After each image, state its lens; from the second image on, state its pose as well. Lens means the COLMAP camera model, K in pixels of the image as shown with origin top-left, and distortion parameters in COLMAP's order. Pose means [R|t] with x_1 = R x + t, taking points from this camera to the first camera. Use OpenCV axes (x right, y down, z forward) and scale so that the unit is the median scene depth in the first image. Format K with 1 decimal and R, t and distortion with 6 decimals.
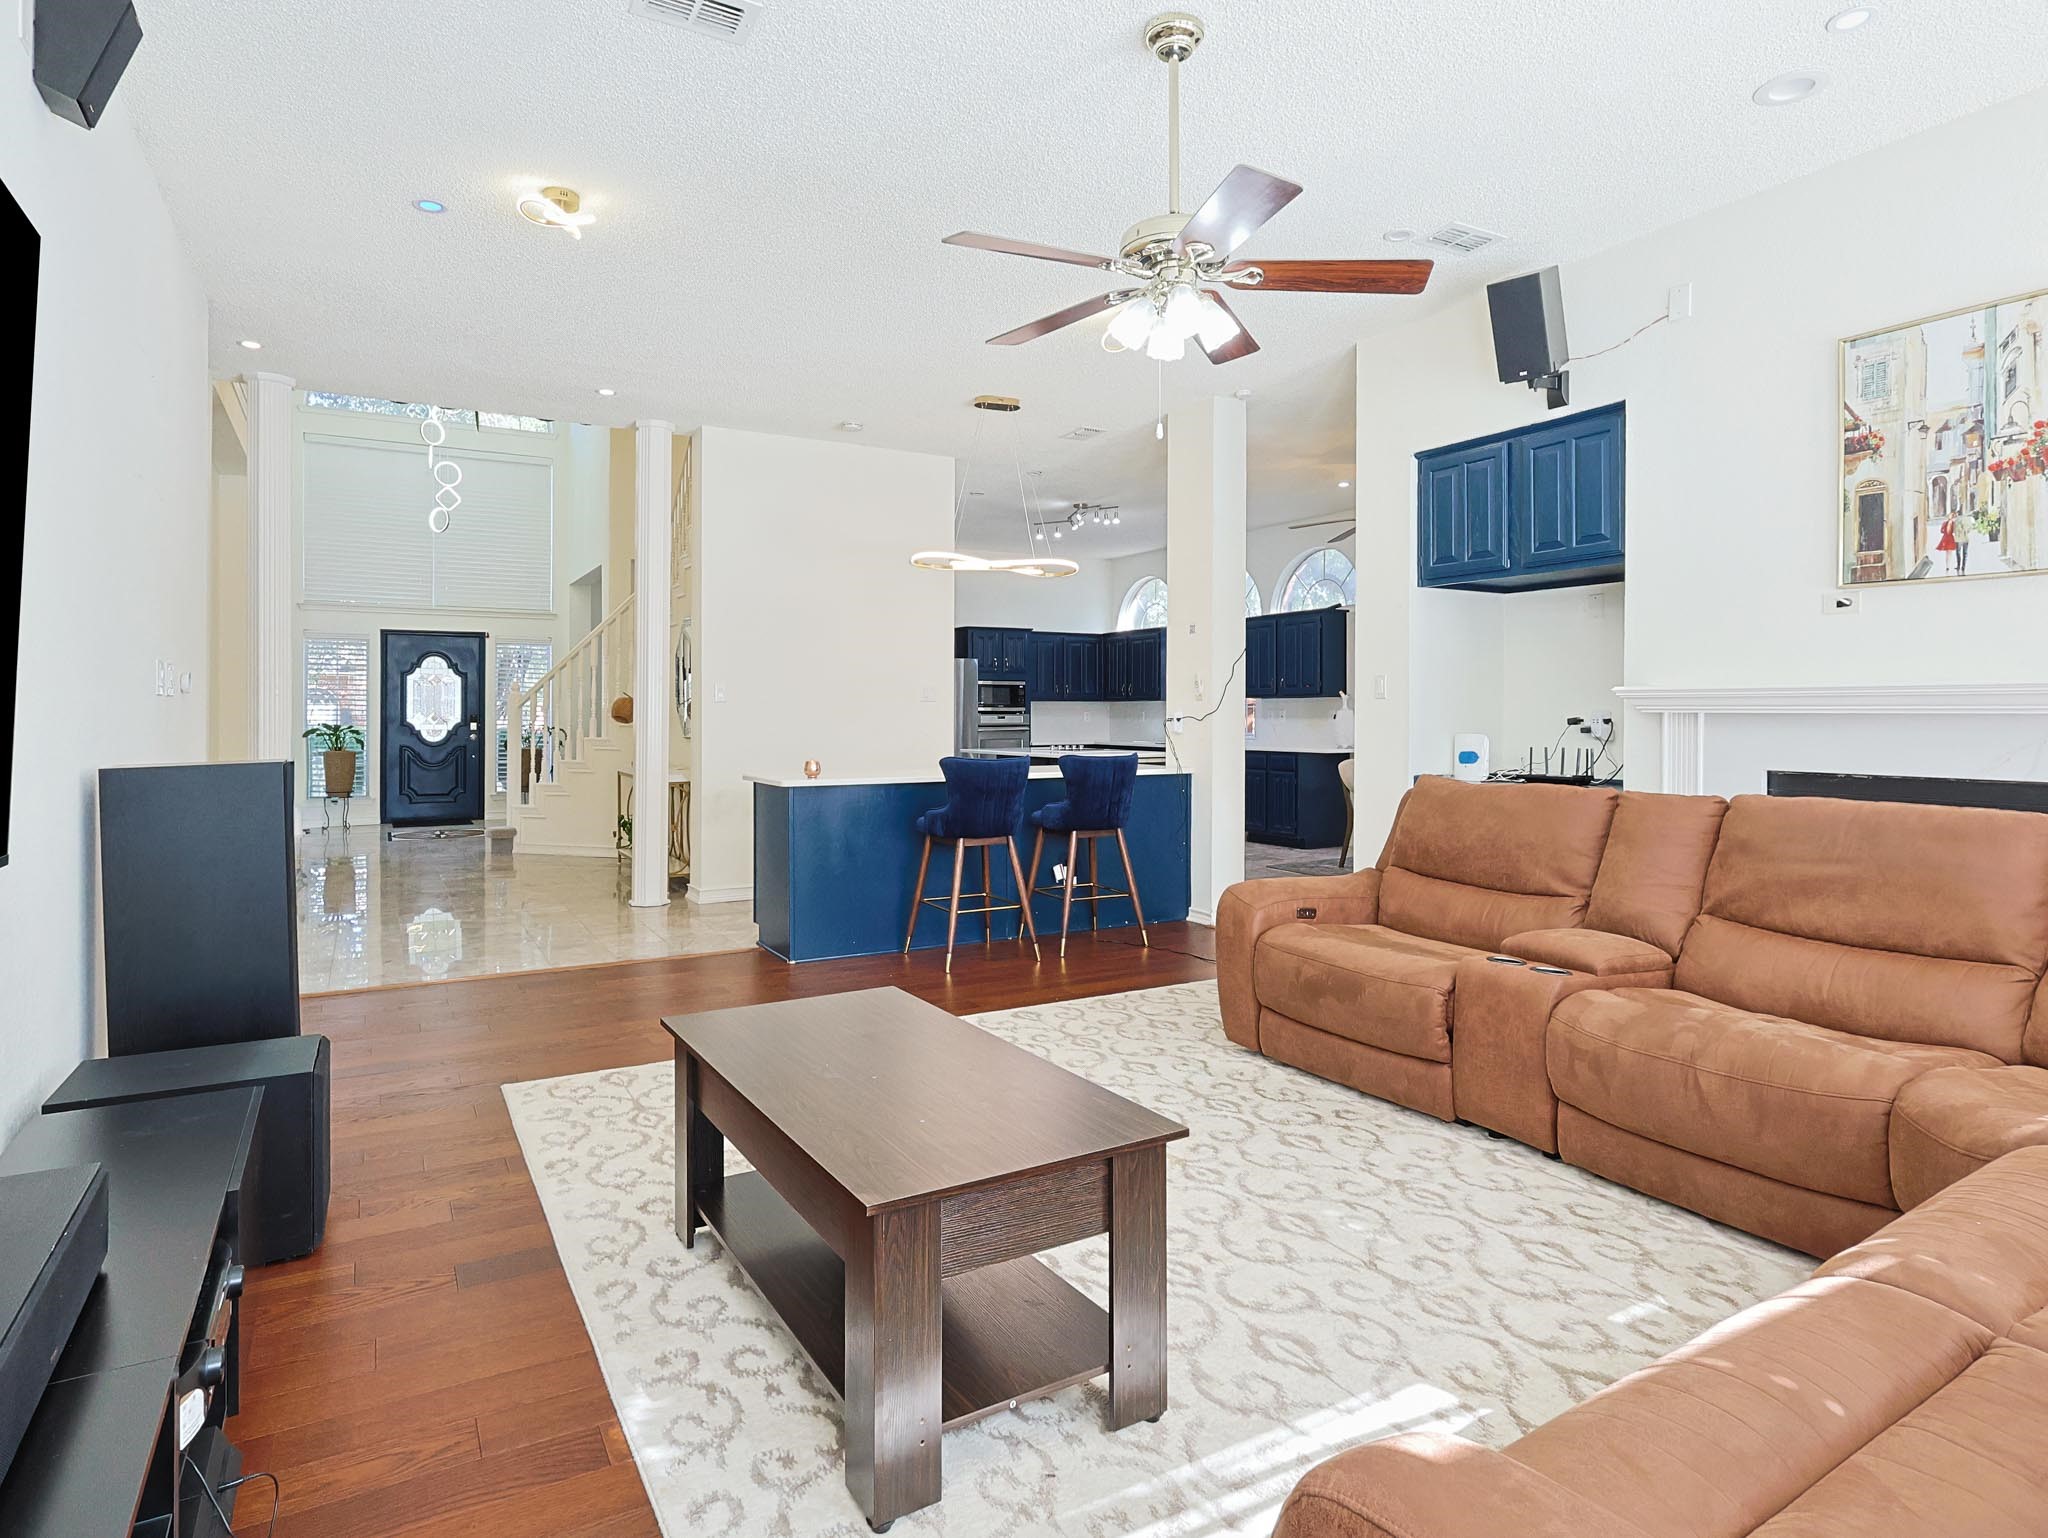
lens RADIAL K [[1152.3, 0, 1030.3], [0, 1152.3, 713.4], [0, 0, 1]] dist [-0.000070, 0.000031]
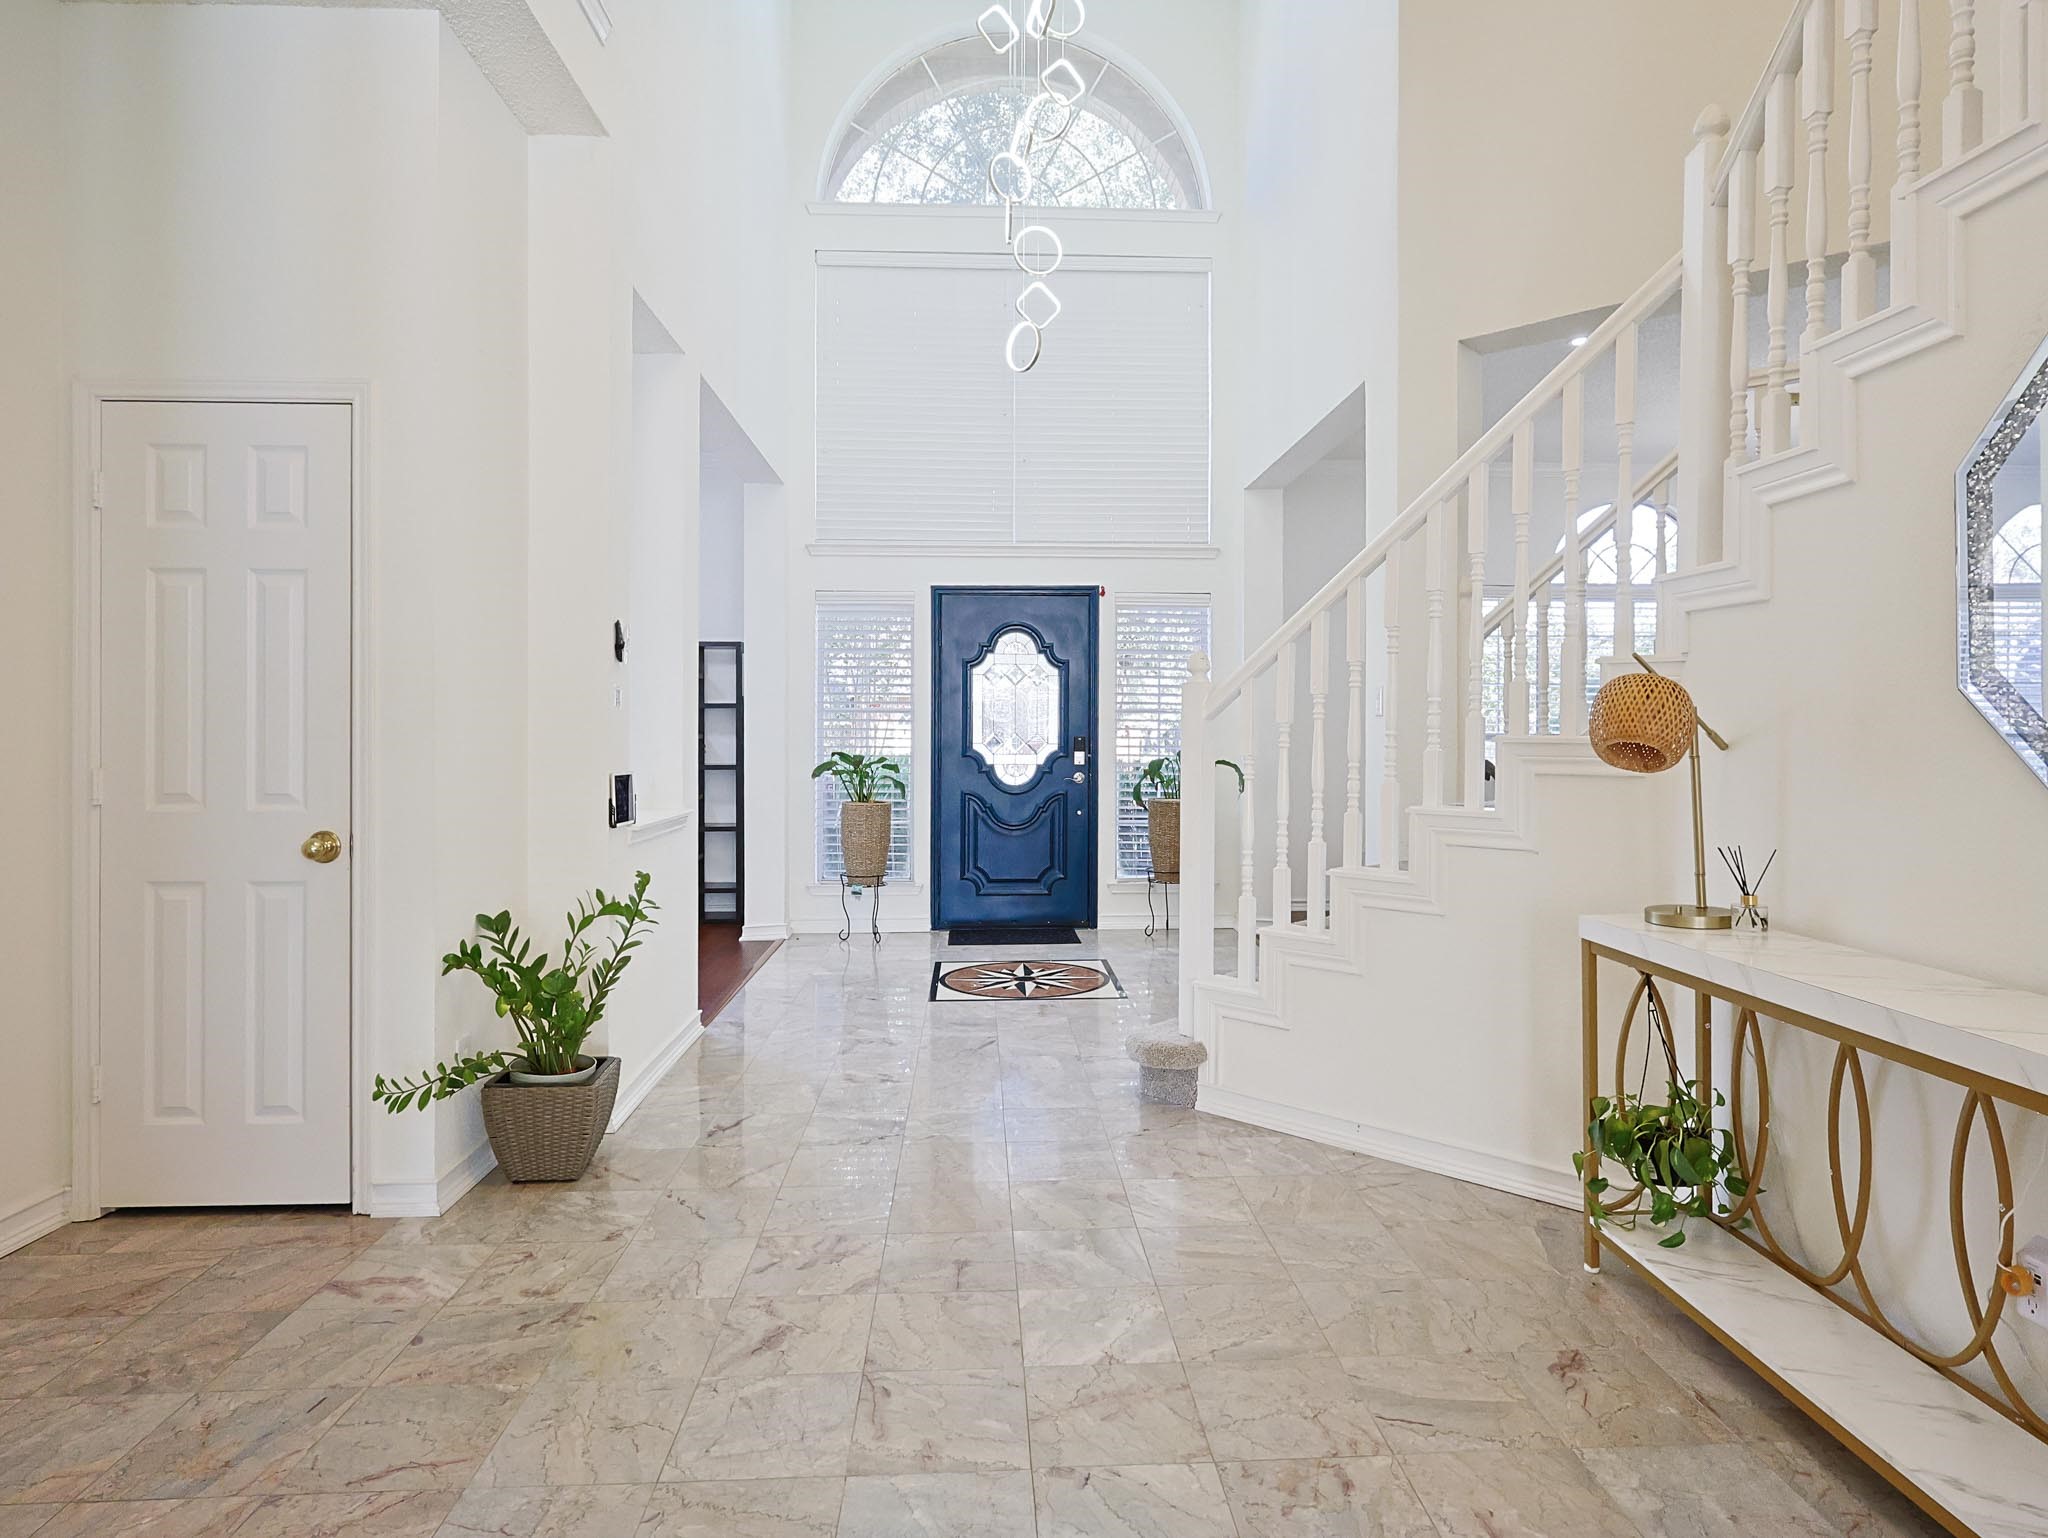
lens RADIAL K [[1168.9, 0, 1027.7], [0, 1168.9, 731.3], [0, 0, 1]] dist [0.000433, 0.002239]
pose [[0.889335, -0.002684, -0.457249, -0.255930], [0.000882, 0.999991, -0.004154, 0.000743], [0.457256, 0.003291, 0.889329, 0.504392]]
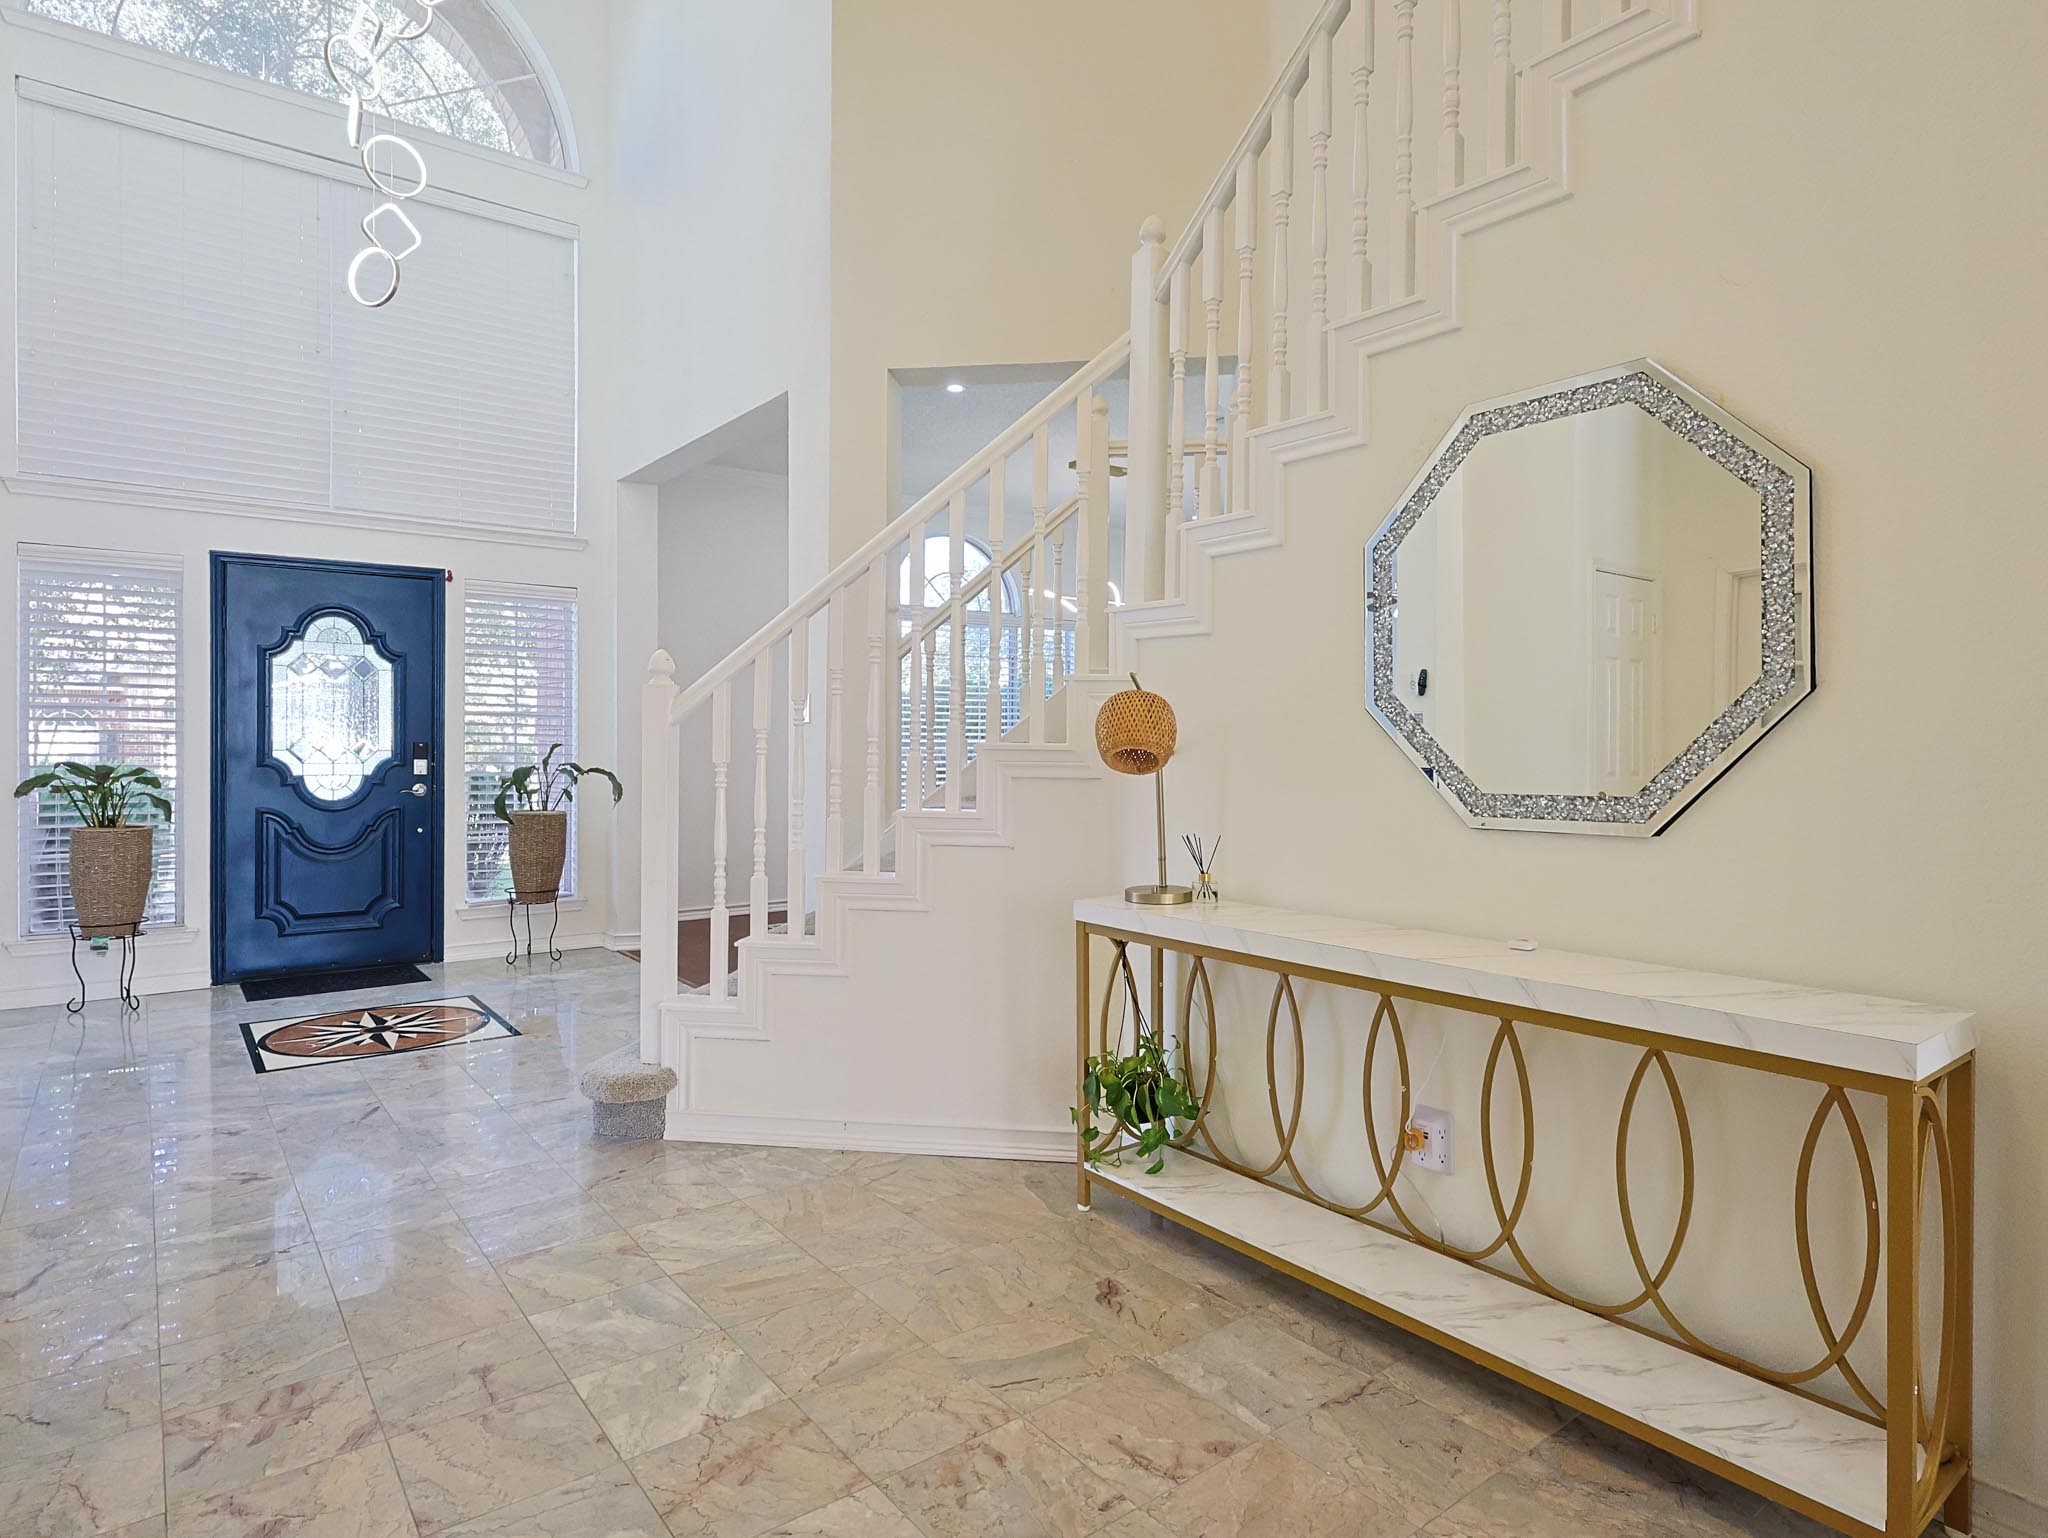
lens RADIAL K [[1165.7, 0, 1031.4], [0, 1165.7, 749.1], [0, 0, 1]] dist [-0.002250, 0.003796]
pose [[0.990969, 0.001307, 0.134086, -0.304502], [-0.002061, 0.999983, 0.005488, 0.000718], [-0.134076, -0.005715, 0.990955, 0.501700]]
